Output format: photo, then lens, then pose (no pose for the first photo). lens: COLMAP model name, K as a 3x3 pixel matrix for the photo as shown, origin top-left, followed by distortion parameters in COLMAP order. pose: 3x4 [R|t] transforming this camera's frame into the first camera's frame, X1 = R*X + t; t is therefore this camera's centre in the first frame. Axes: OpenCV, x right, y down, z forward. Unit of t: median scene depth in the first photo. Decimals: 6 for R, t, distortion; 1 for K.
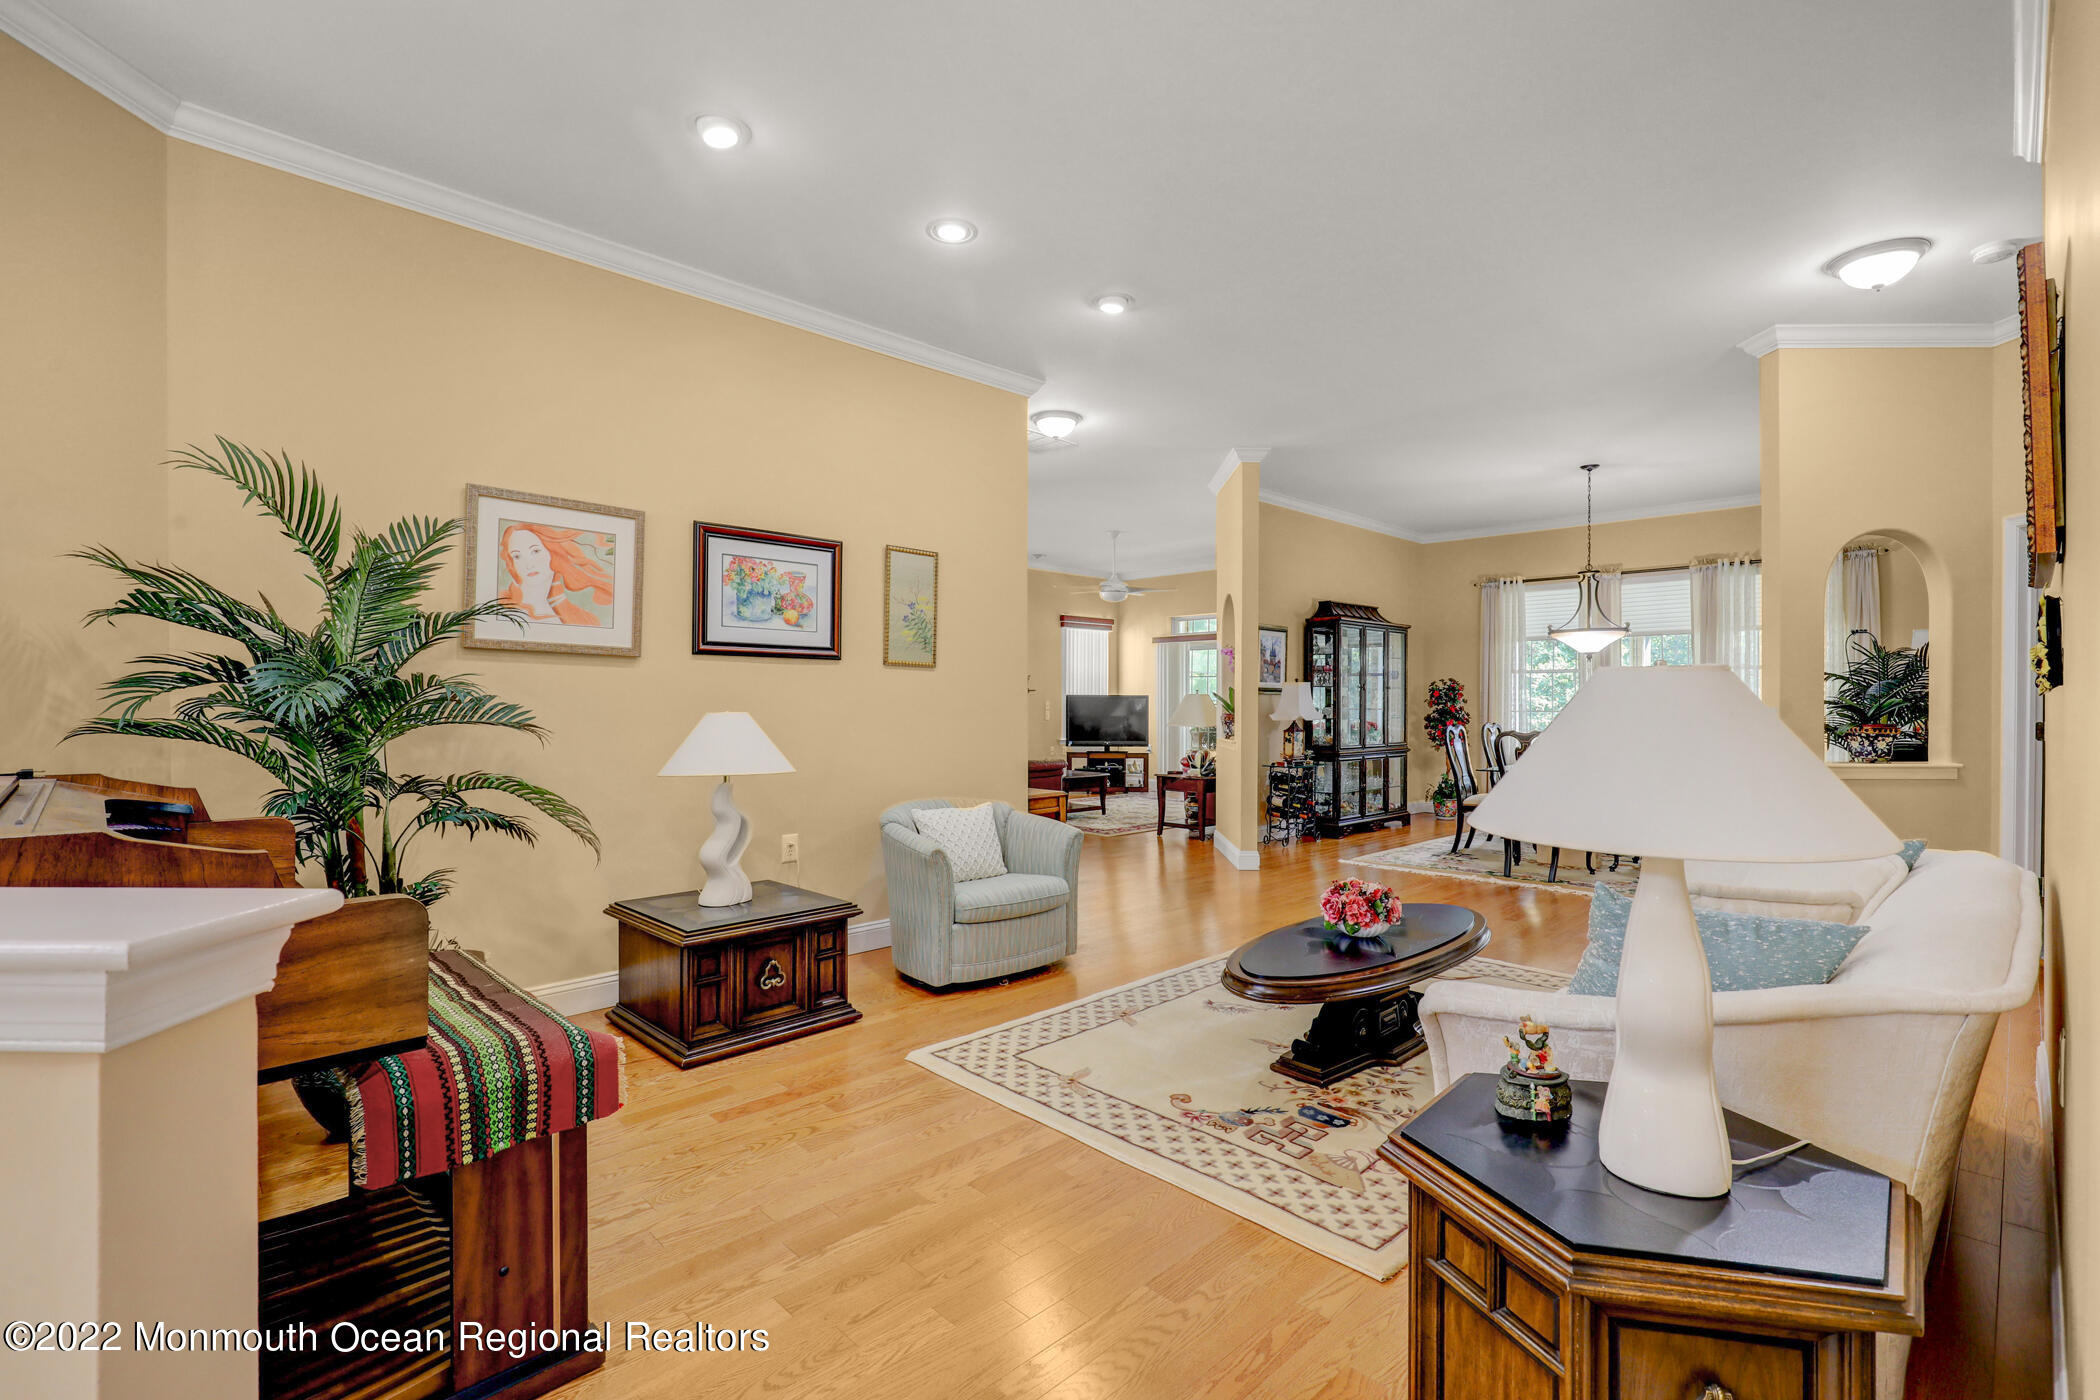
lens RADIAL K [[951.5, 0, 1059.5], [0, 951.5, 694.8], [0, 0, 1]] dist [-0.003173, -0.000108]
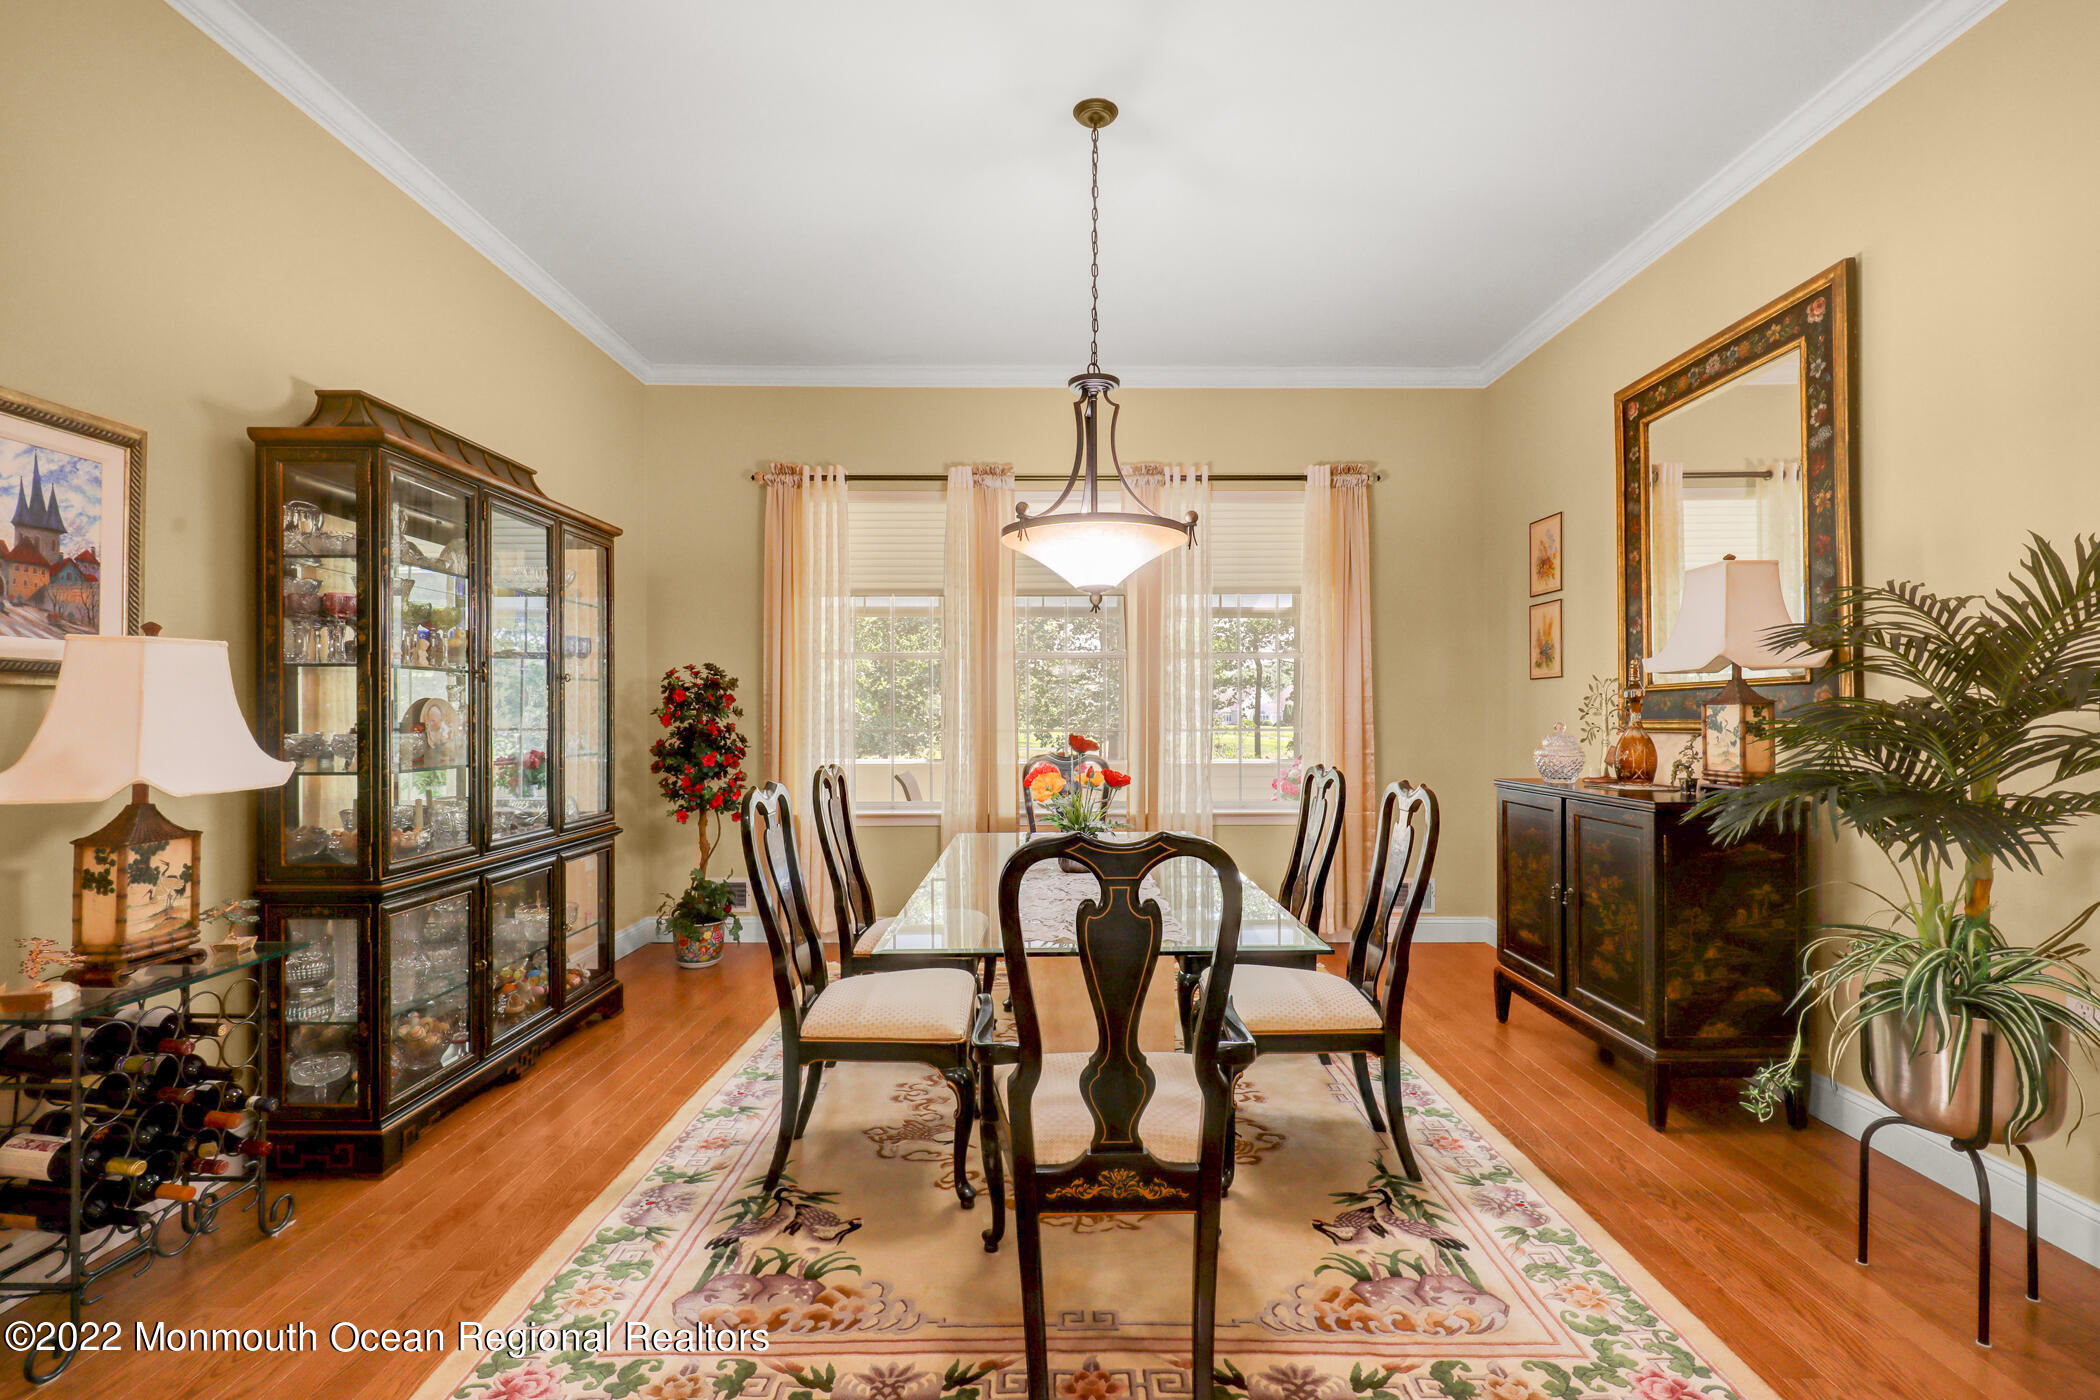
lens RADIAL K [[943.6, 0, 1053.0], [0, 943.6, 716.4], [0, 0, 1]] dist [-0.001236, -0.000299]
pose [[0.702141, -0.006208, 0.712011, 0.207902], [-0.002706, 0.999932, 0.011386, 0.003160], [-0.712033, -0.009921, 0.702076, 0.576457]]
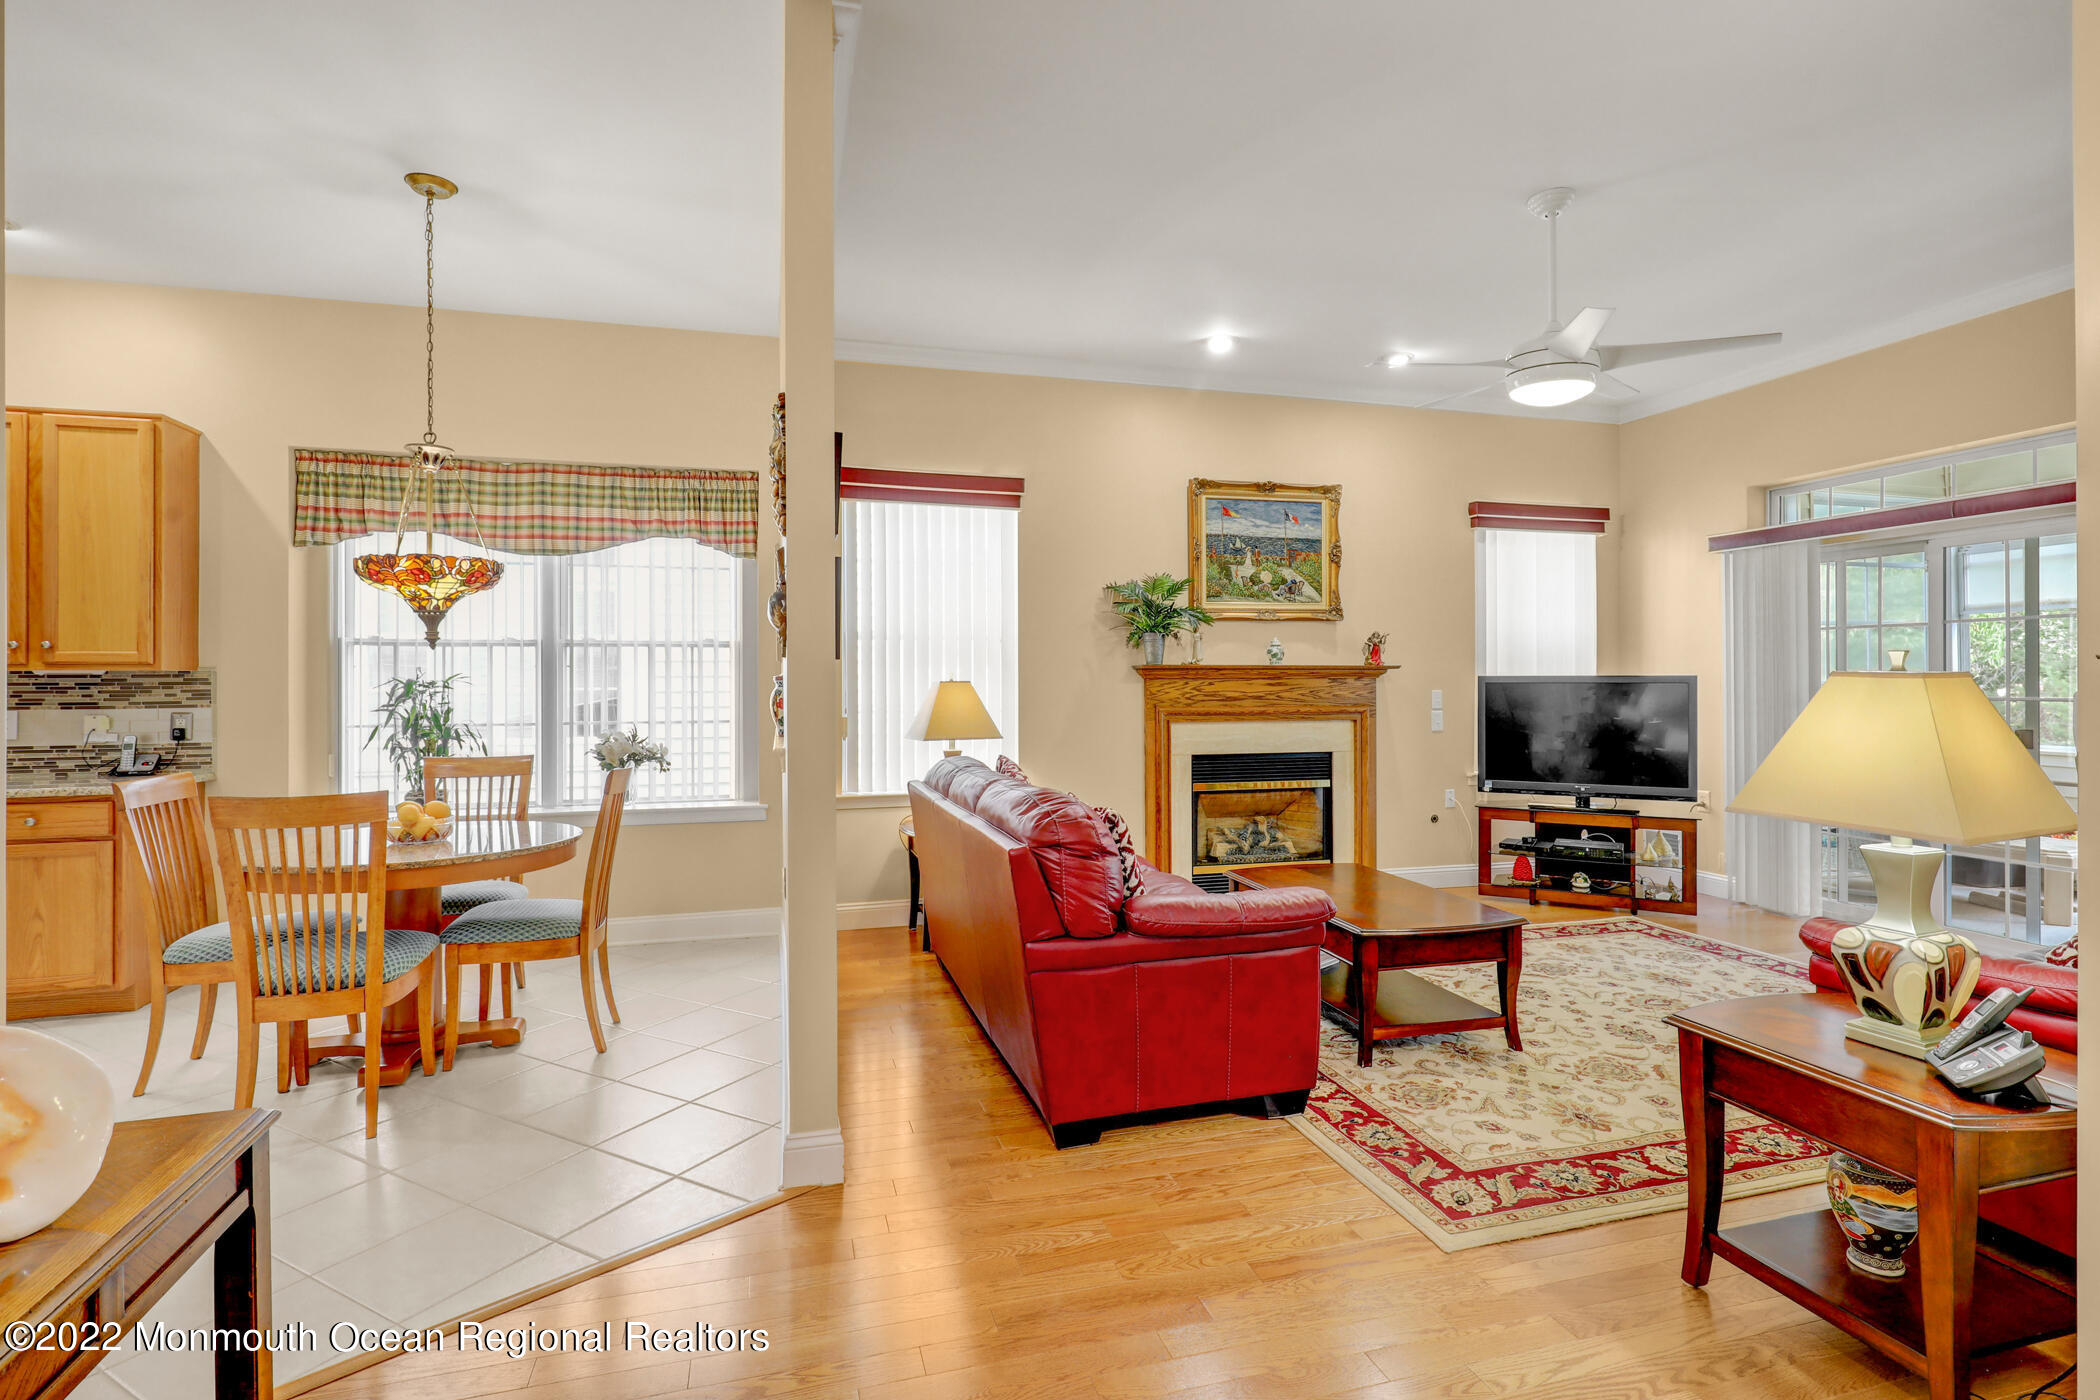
lens RADIAL K [[1007.3, 0, 1055.2], [0, 1007.3, 683.4], [0, 0, 1]] dist [-0.000012, -0.001031]
pose [[0.878671, -0.001851, -0.477424, 0.077919], [0.004895, 0.999975, 0.005132, -0.000402], [0.477402, -0.006846, 0.878658, 0.650194]]
